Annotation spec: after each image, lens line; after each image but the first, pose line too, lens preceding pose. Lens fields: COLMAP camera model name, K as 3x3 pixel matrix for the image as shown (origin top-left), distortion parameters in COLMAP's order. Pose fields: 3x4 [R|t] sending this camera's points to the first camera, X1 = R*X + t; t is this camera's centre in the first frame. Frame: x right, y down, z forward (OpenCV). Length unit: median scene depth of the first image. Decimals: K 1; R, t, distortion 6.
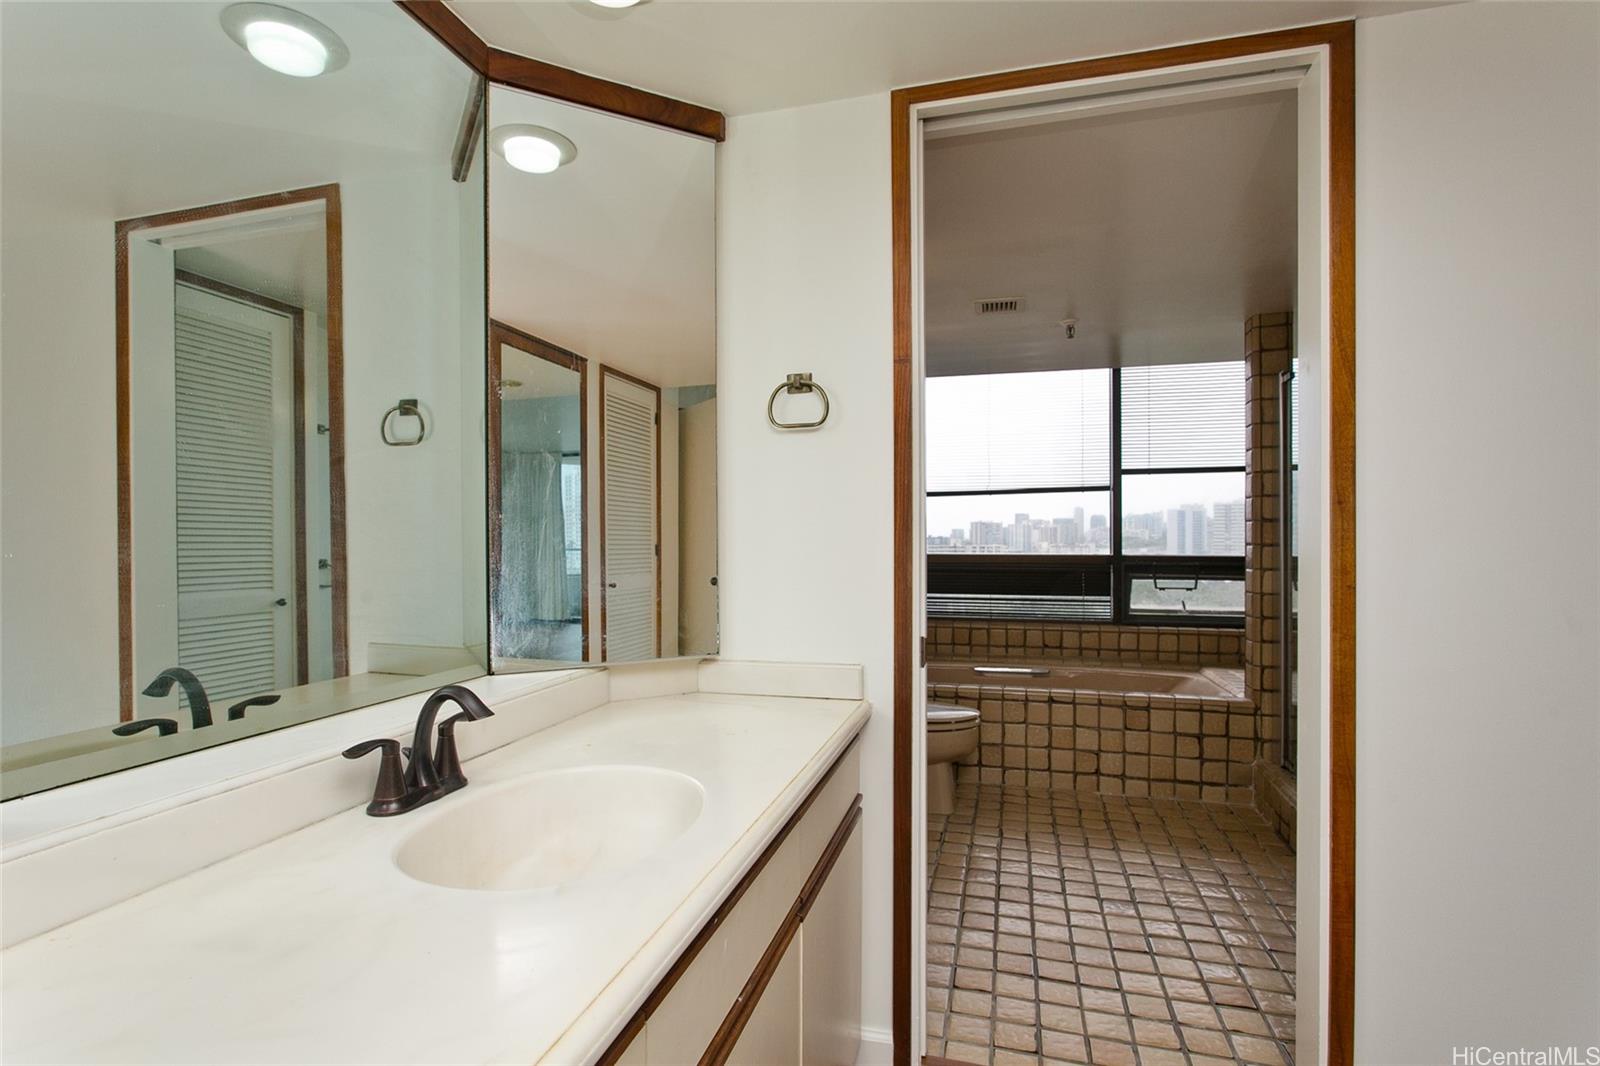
lens RADIAL K [[772.2, 0, 791.2], [0, 772.2, 533.2], [0, 0, 1]] dist [-0.018684, 0.007172]
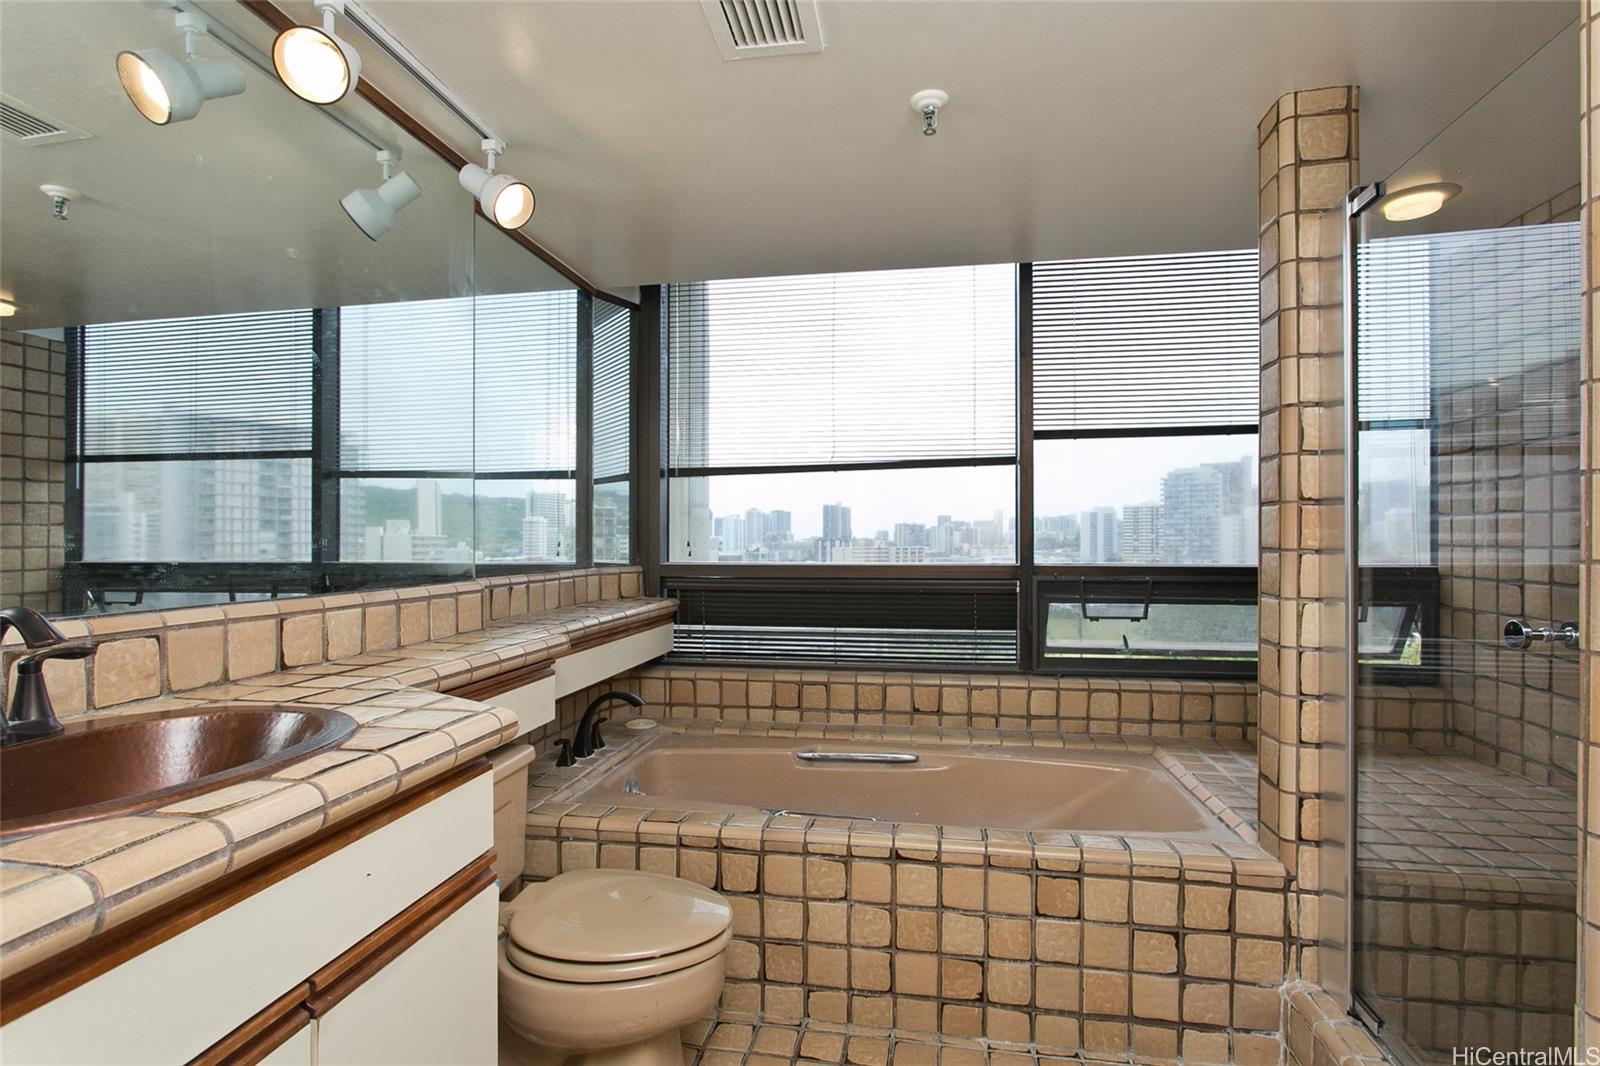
lens RADIAL K [[772.2, 0, 802.0], [0, 772.2, 537.2], [0, 0, 1]] dist [-0.018684, 0.007172]
pose [[0.994169, -0.000905, 0.107831, 0.219669], [0.000590, 0.999995, 0.002951, 0.004612], [-0.107833, -0.002871, 0.994165, 0.497651]]
